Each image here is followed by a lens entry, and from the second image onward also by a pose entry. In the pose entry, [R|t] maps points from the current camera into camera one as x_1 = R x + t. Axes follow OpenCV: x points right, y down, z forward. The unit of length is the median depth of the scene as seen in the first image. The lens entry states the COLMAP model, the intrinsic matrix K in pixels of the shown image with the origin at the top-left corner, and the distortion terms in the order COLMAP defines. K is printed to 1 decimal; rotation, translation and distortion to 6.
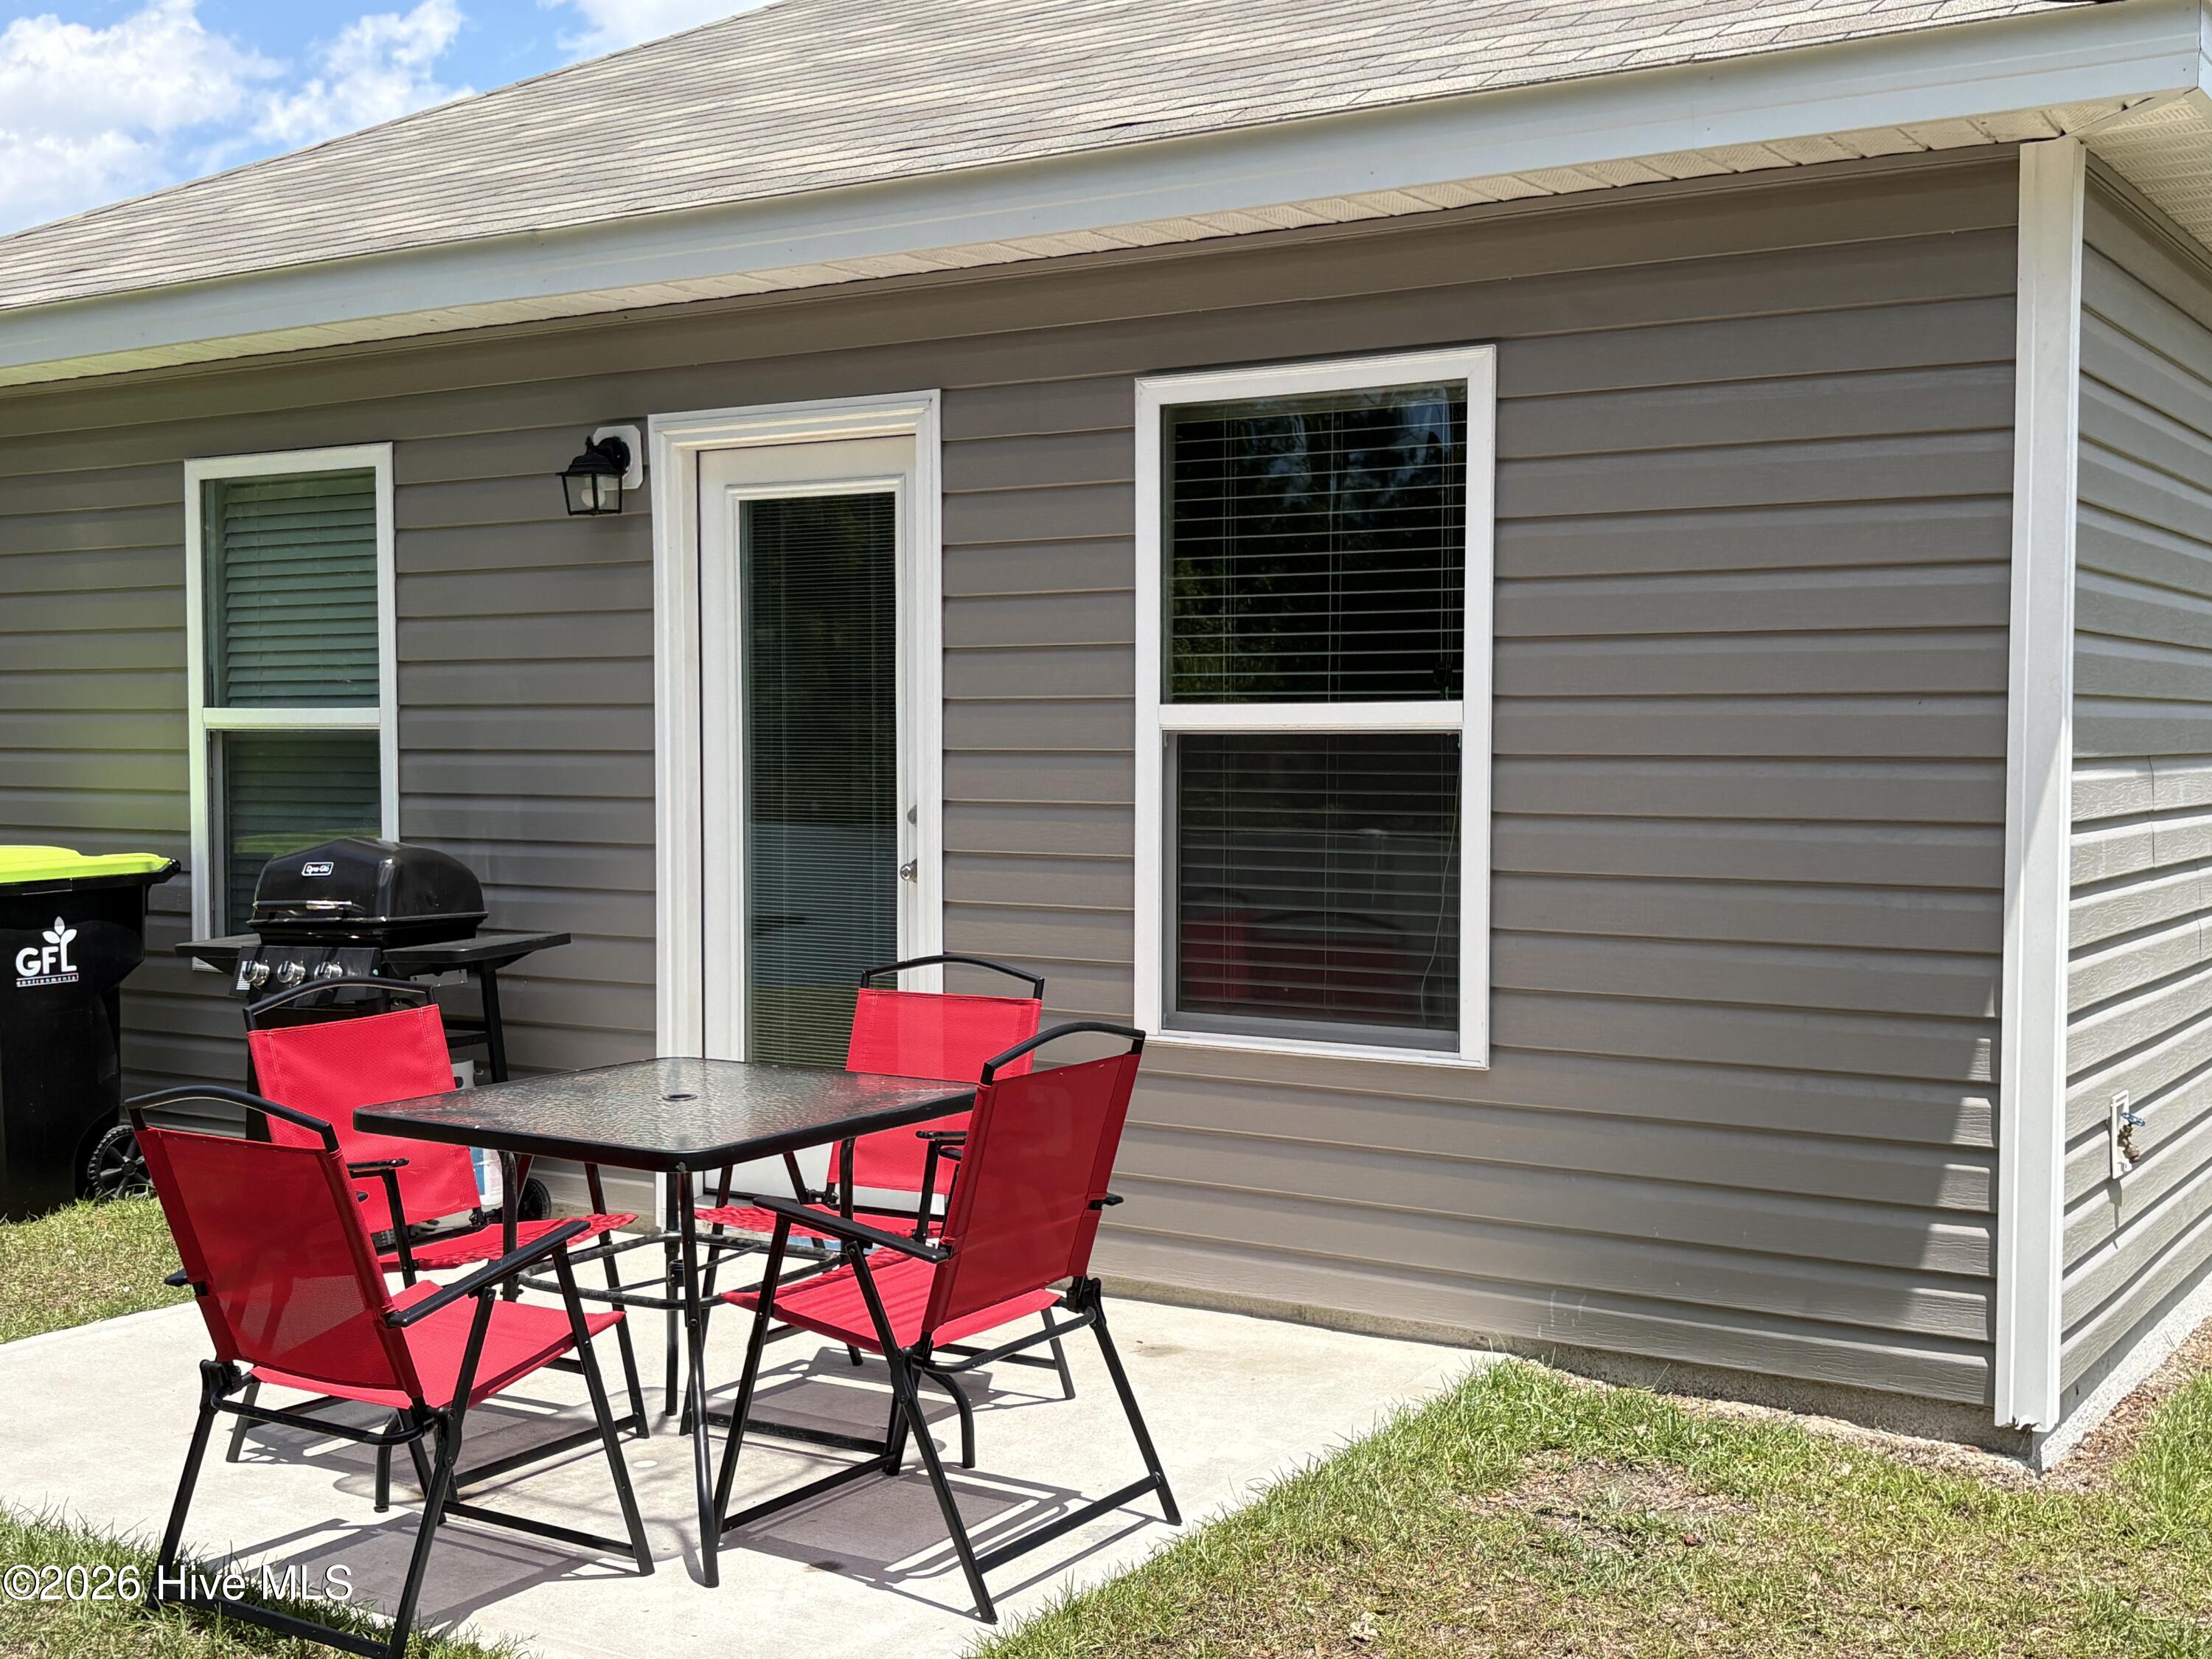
lens RADIAL K [[2492.6, 0, 1092.8], [0, 2492.6, 839.5], [0, 0, 1]] dist [-0.009179, 0.000000]
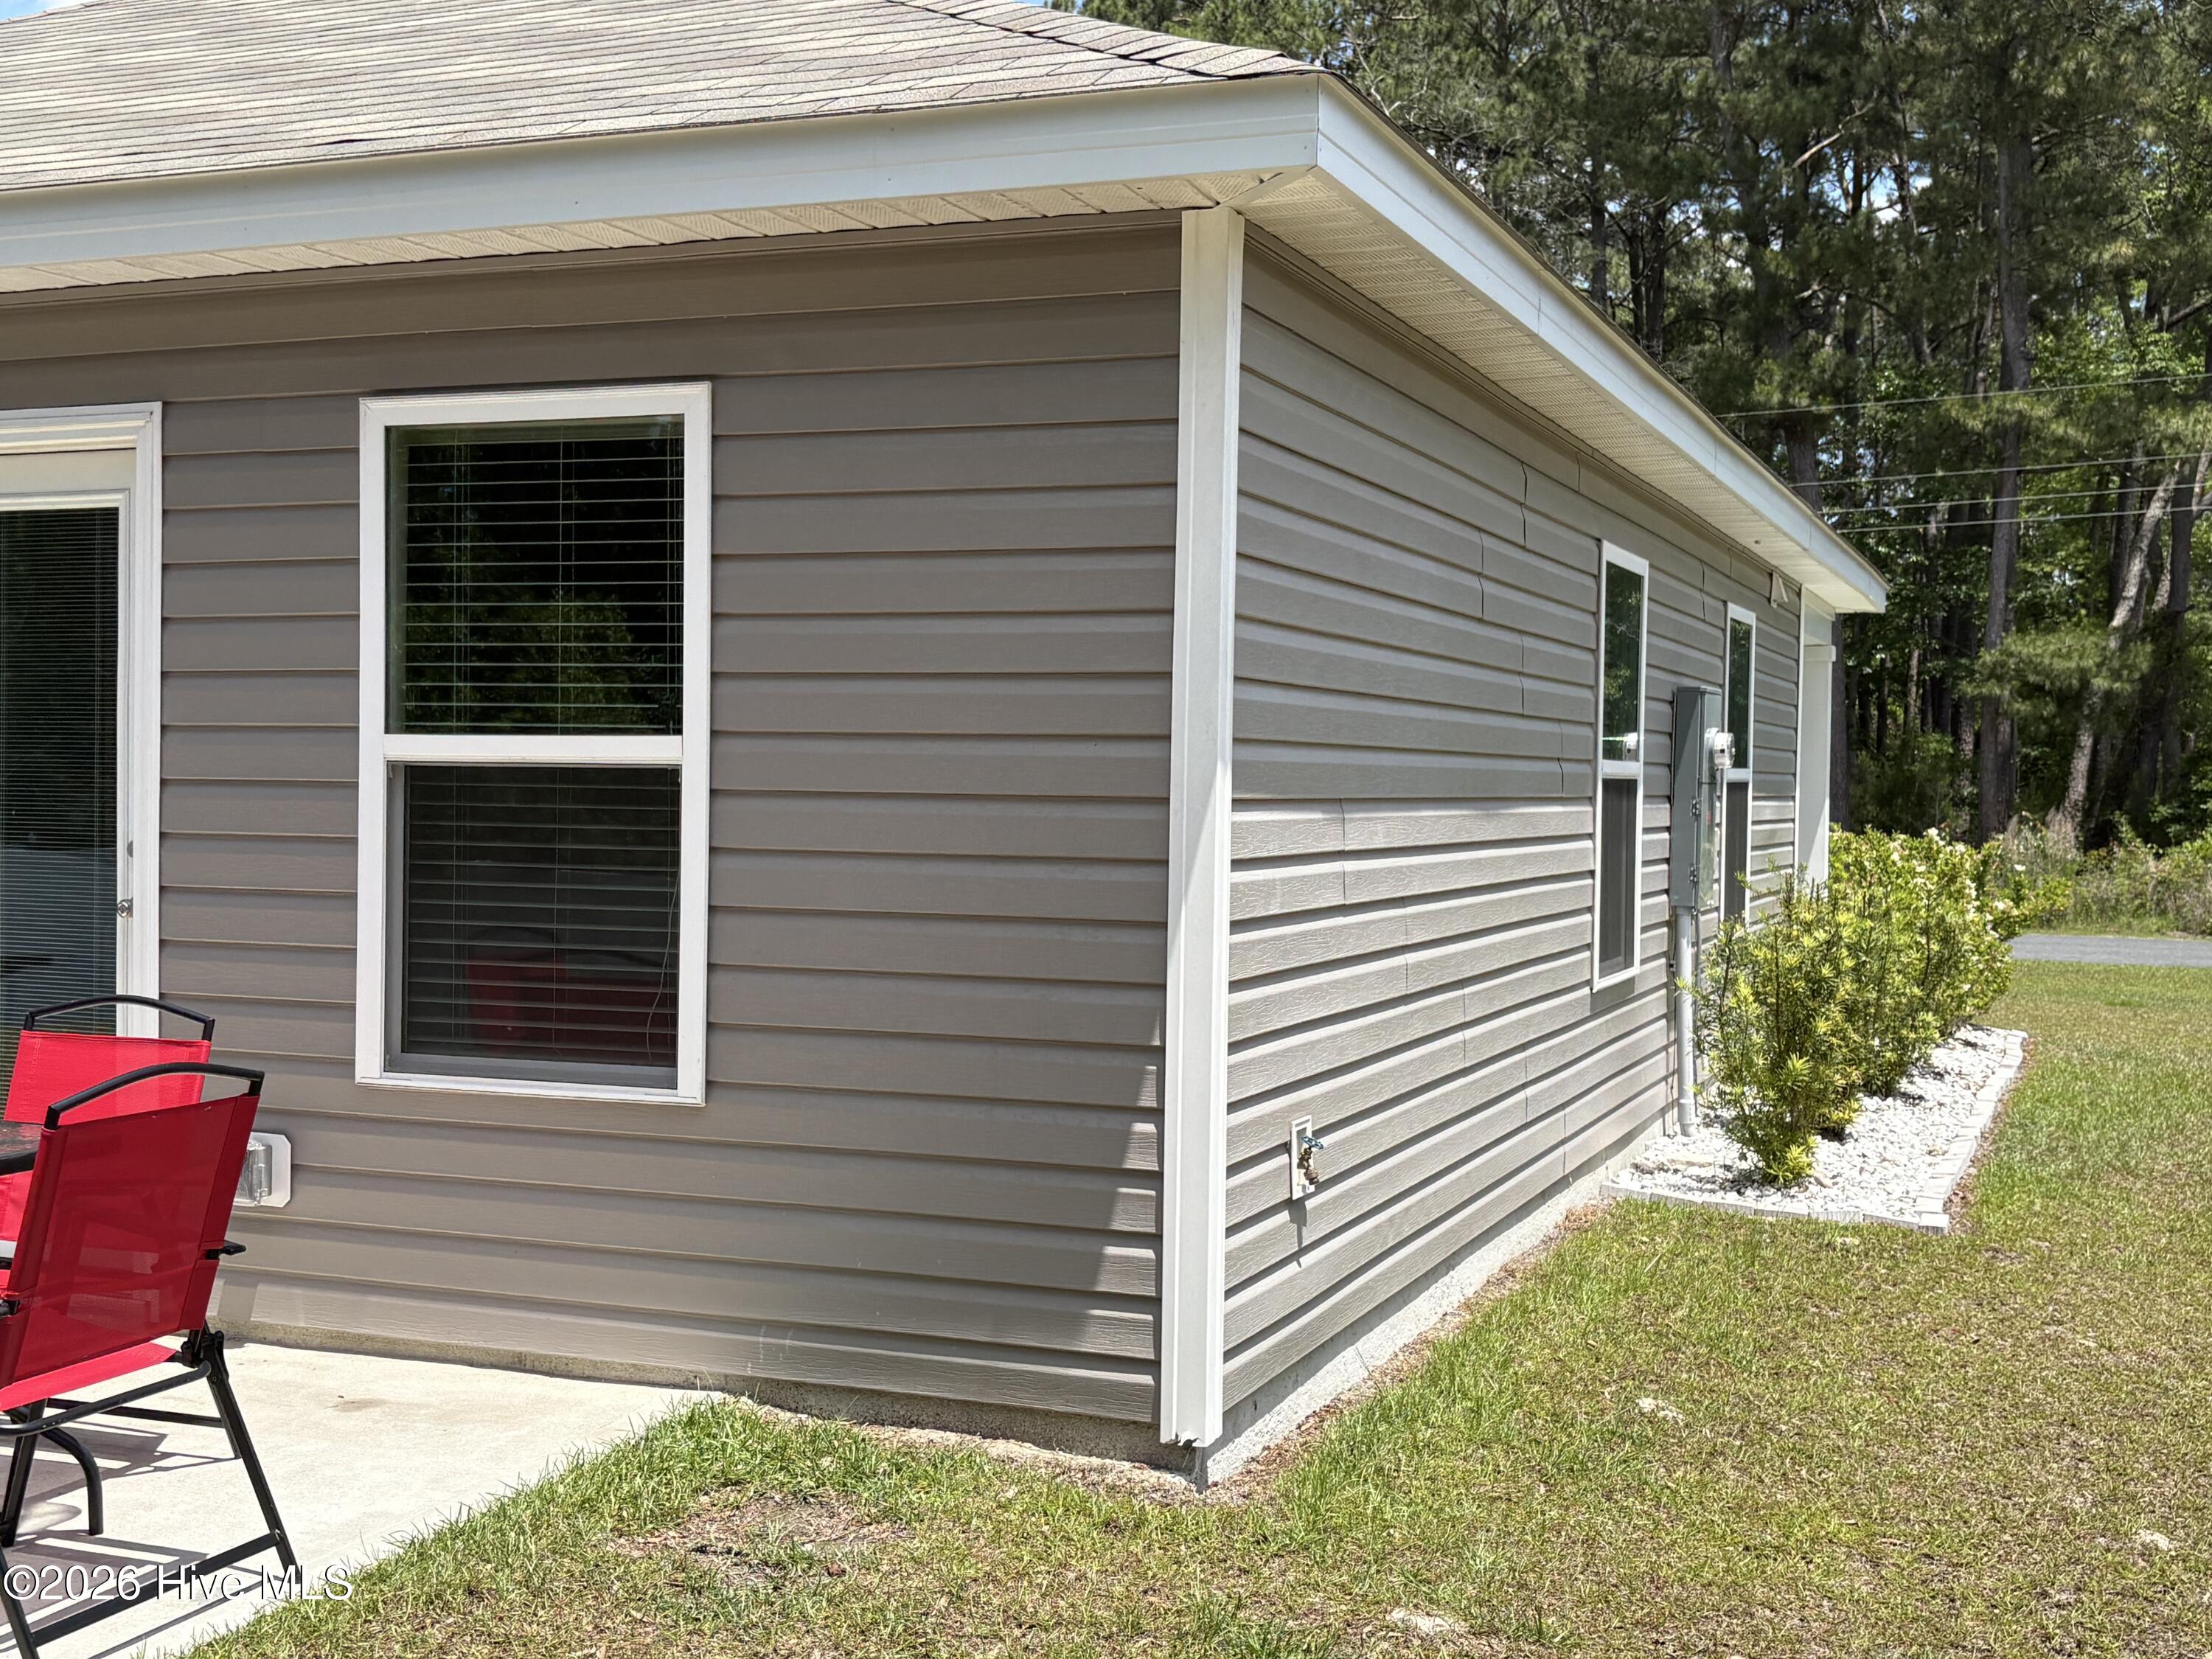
lens RADIAL K [[2492.6, 0, 1113.7], [0, 2492.6, 822.2], [0, 0, 1]] dist [-0.009179, 0.000000]
pose [[0.975464, 0.008580, 0.219990, 0.107013], [-0.003178, 0.999685, -0.024896, 0.003466], [-0.220134, 0.023586, 0.975184, -0.010706]]
